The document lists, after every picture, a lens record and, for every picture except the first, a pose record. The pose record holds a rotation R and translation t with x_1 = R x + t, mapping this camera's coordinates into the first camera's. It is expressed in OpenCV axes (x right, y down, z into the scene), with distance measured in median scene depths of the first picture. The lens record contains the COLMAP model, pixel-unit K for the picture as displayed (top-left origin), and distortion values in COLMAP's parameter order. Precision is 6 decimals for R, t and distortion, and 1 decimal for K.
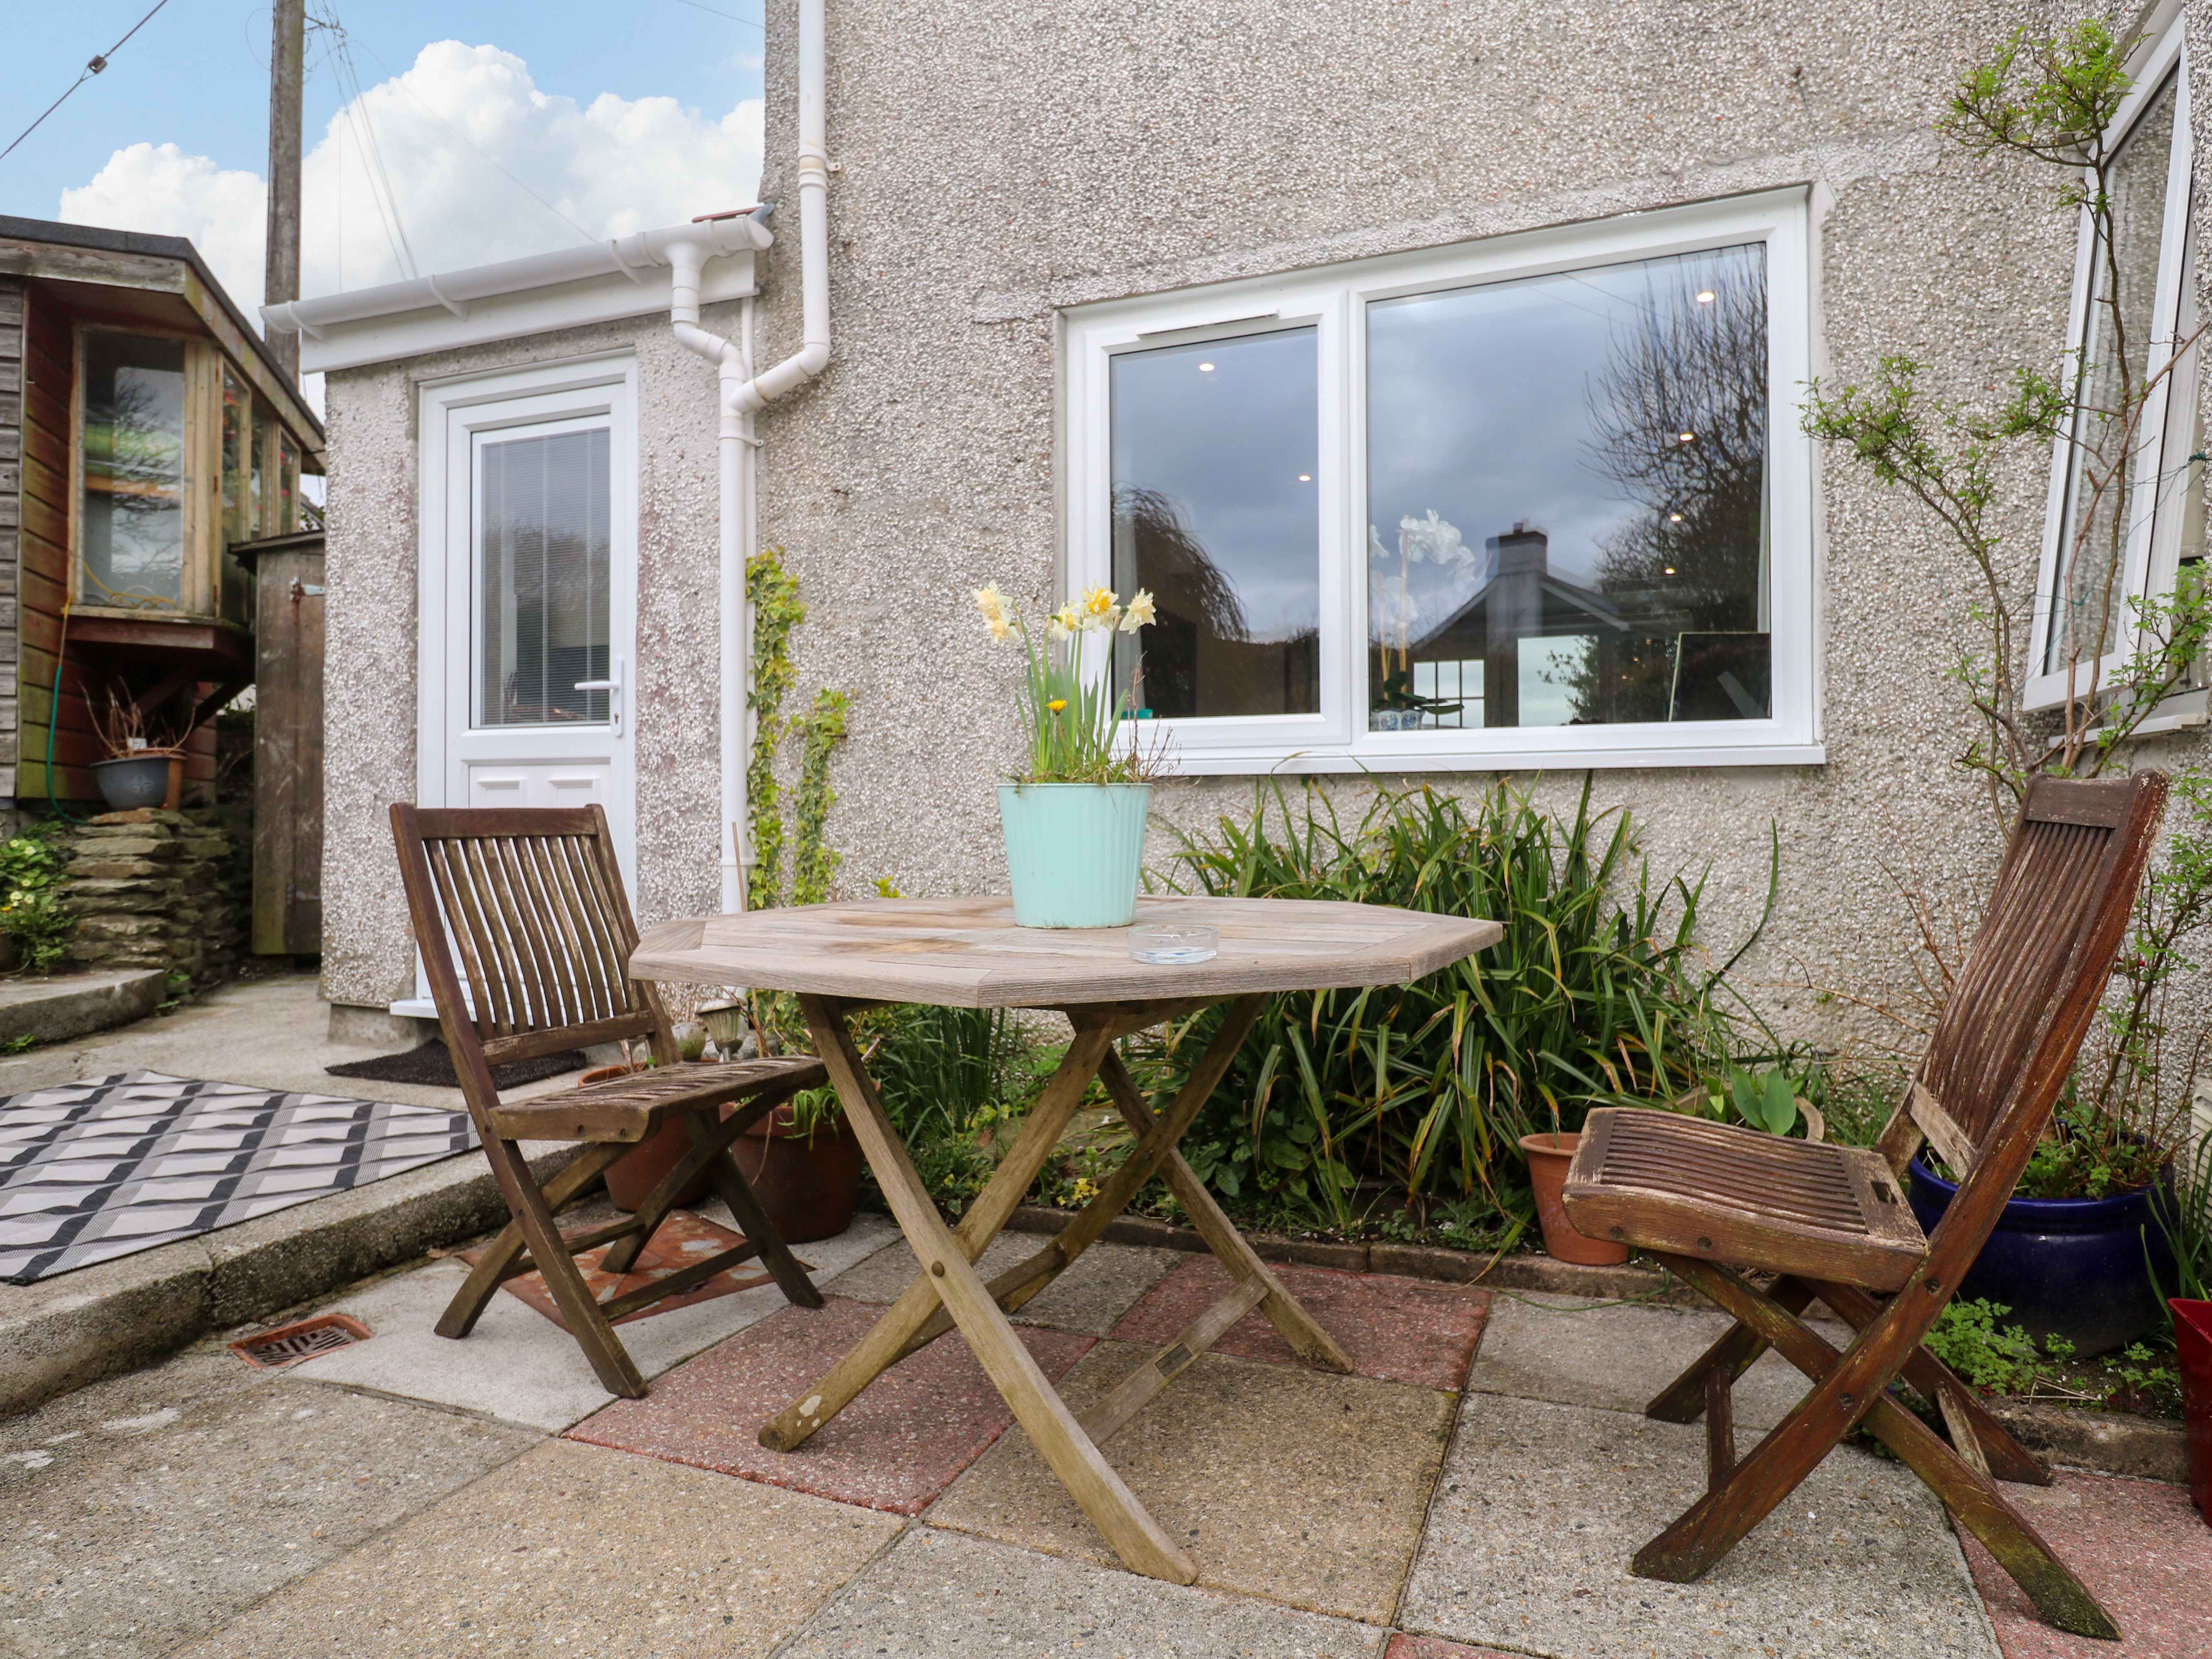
lens RADIAL K [[1274.6, 0, 1109.7], [0, 1274.6, 832.2], [0, 0, 1]] dist [0.005251, -0.014916]
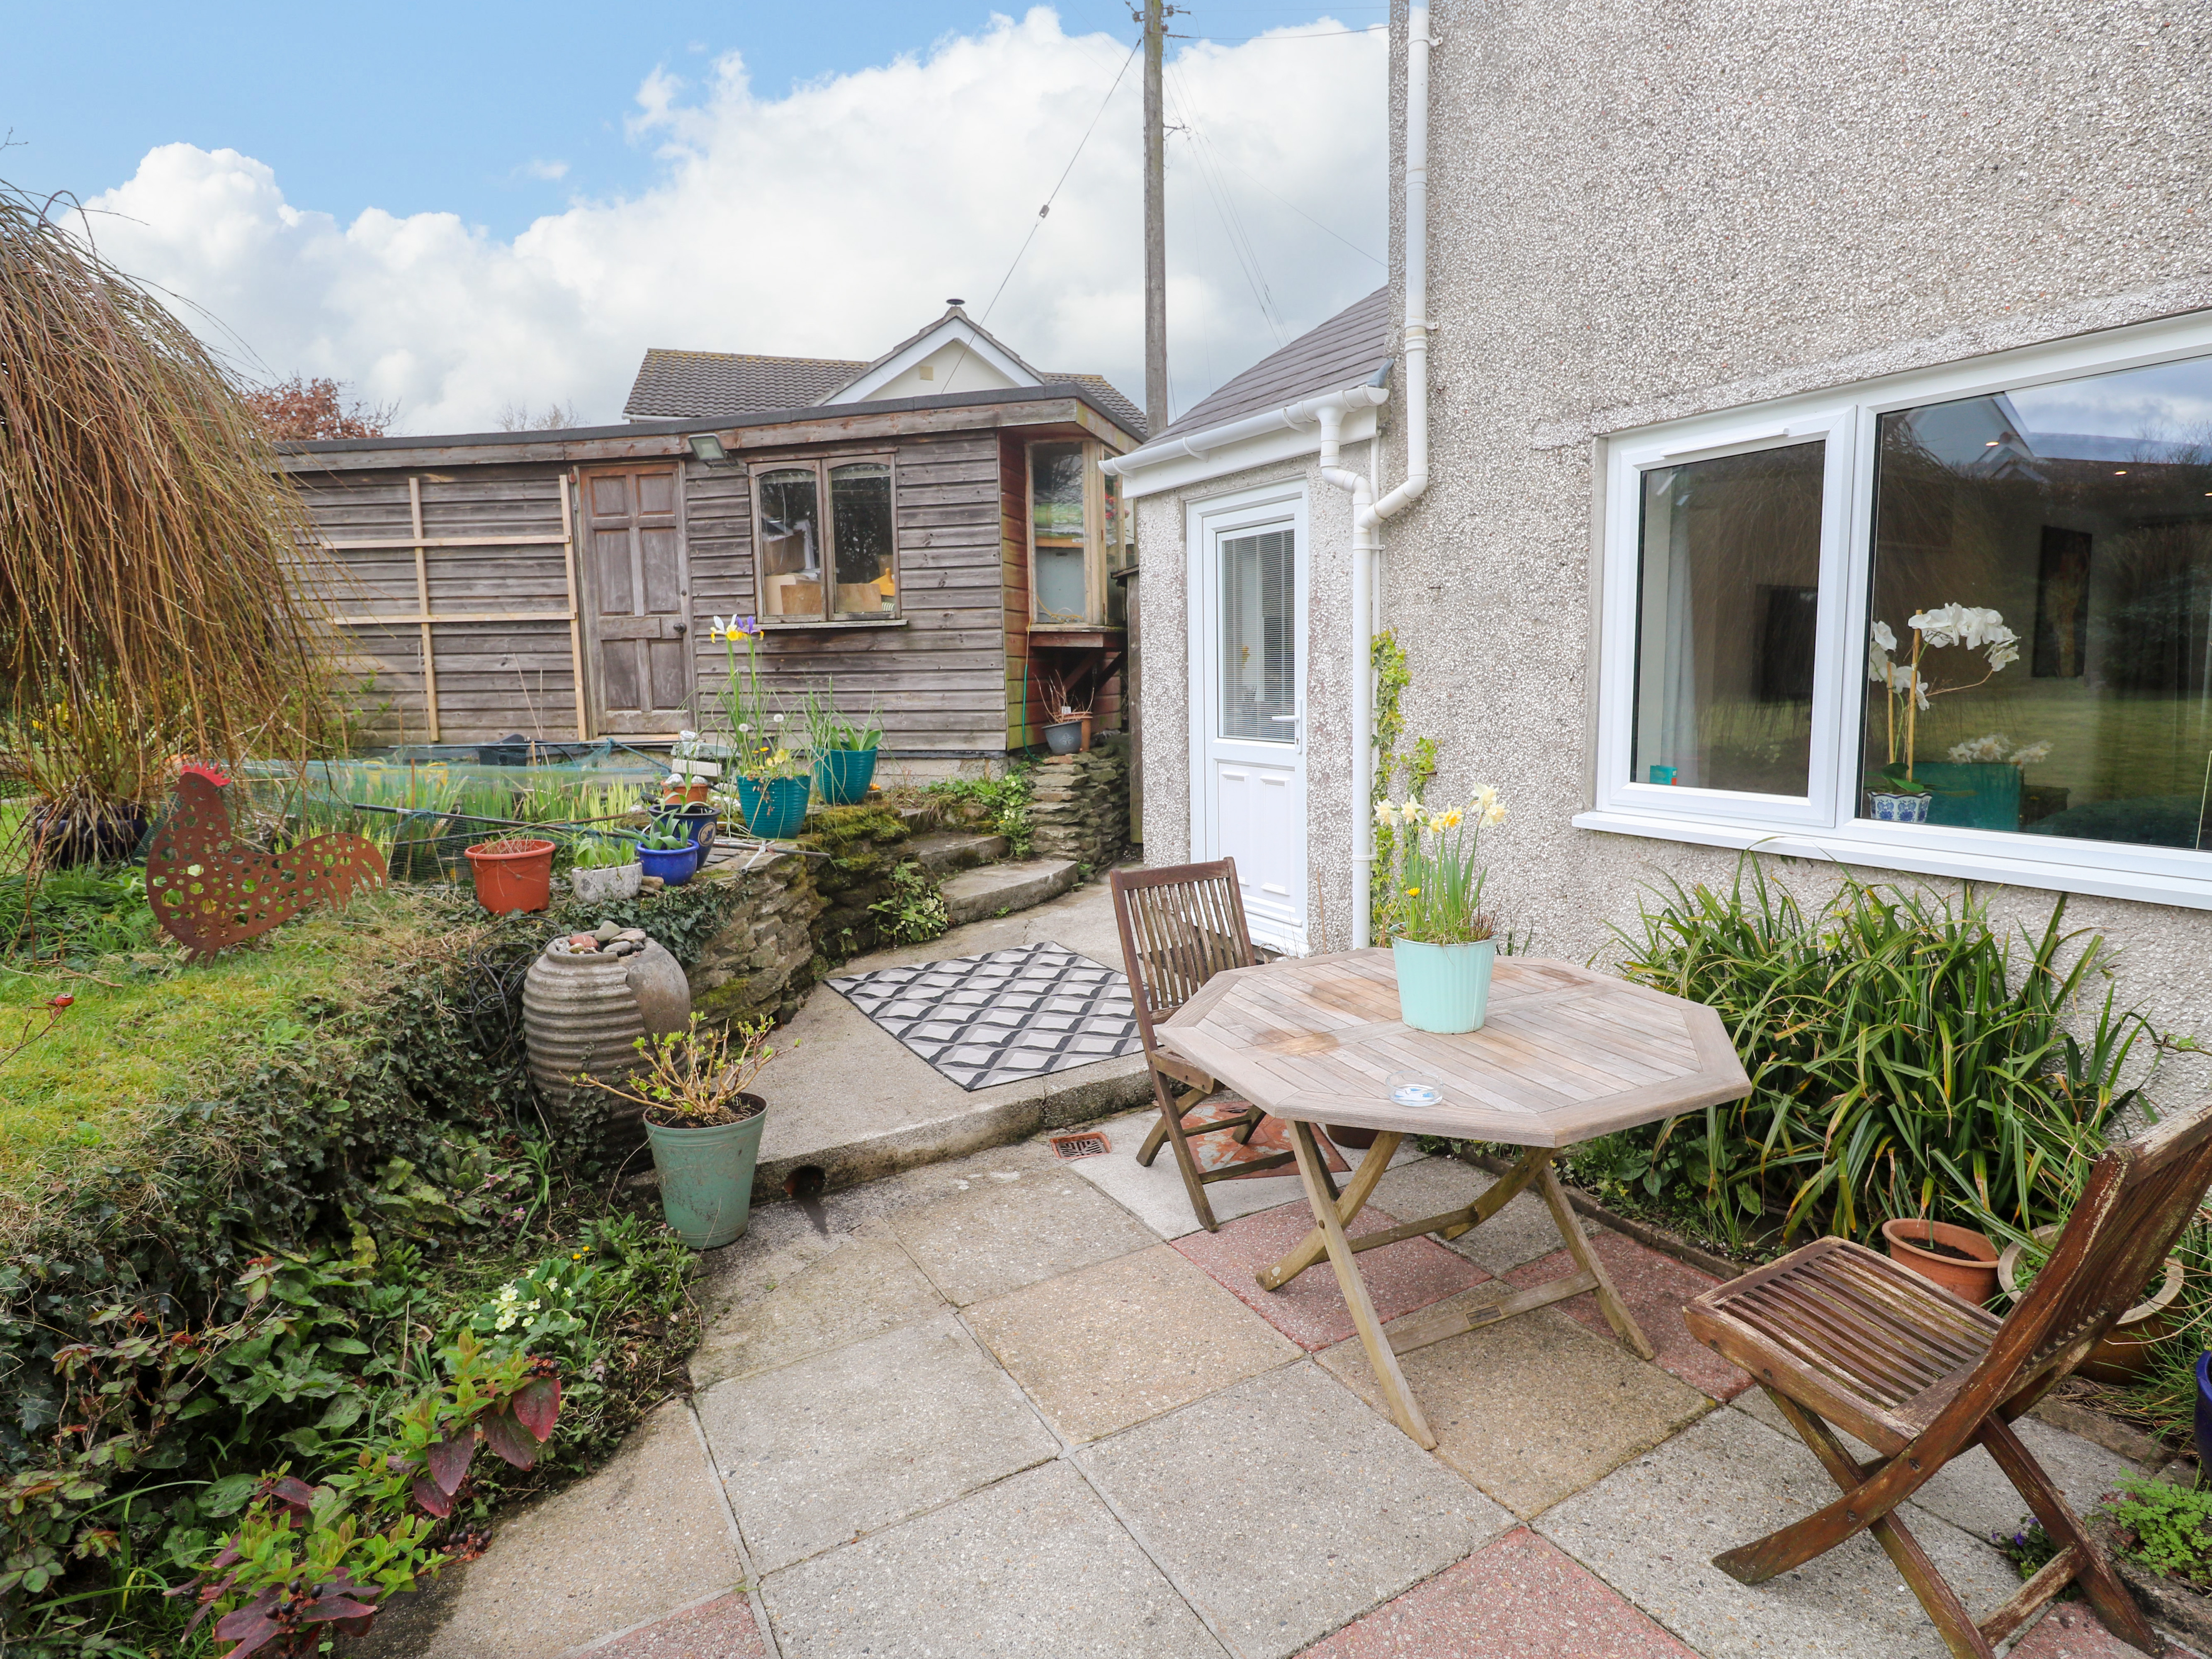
lens RADIAL K [[1137.0, 0, 1103.5], [0, 1137.0, 822.5], [0, 0, 1]] dist [-0.005346, -0.007930]
pose [[0.782713, 0.062901, -0.619196, 0.277194], [0.026375, 0.990634, 0.133973, -0.205488], [0.621823, -0.121193, 0.773724, -0.152115]]
